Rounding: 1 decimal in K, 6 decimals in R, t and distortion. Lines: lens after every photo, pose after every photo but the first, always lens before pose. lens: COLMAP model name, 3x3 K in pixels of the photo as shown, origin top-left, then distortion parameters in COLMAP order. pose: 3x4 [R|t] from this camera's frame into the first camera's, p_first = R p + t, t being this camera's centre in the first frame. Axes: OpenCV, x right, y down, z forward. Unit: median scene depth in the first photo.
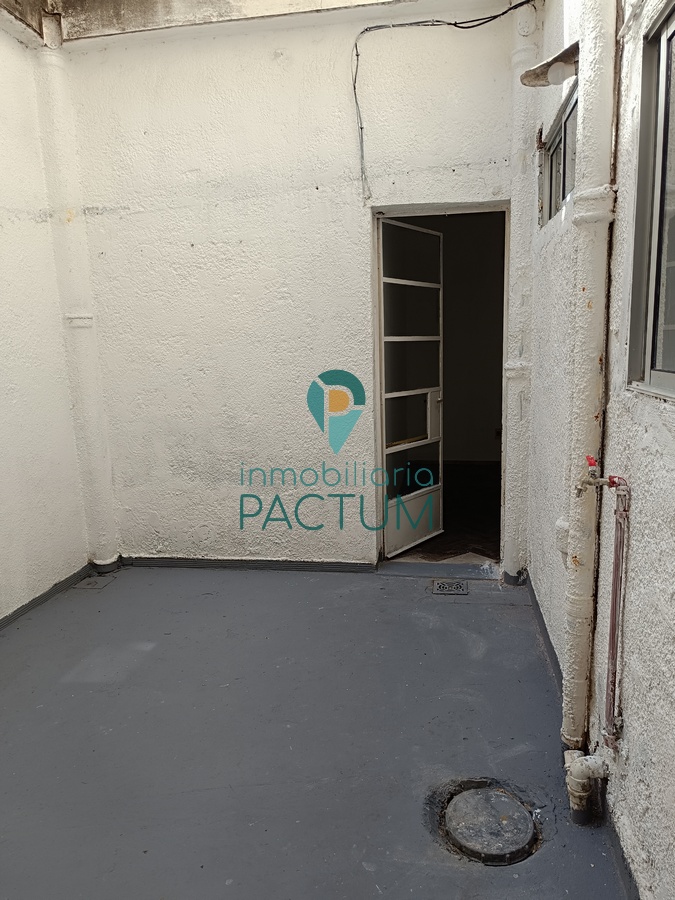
lens RADIAL K [[622.9, 0, 339.2], [0, 622.9, 442.6], [0, 0, 1]] dist [0.005044, -0.006002]
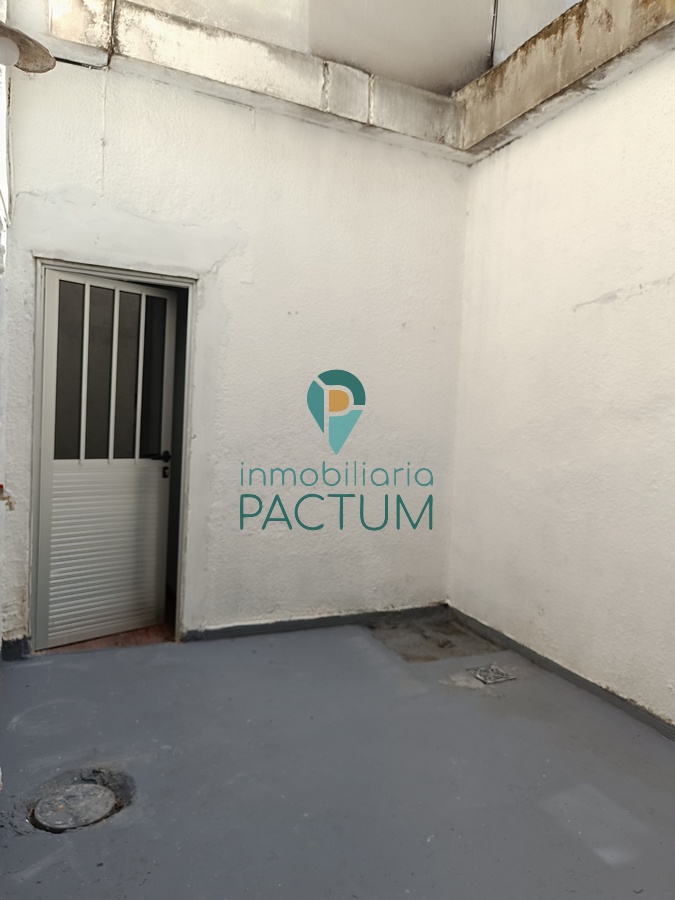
lens RADIAL K [[622.9, 0, 339.2], [0, 622.9, 442.6], [0, 0, 1]] dist [0.005044, -0.006002]
pose [[-0.834299, 0.015328, -0.551099, 0.444051], [-0.109588, 0.975055, 0.193024, -0.300641], [0.540310, 0.221433, -0.811808, 1.985121]]
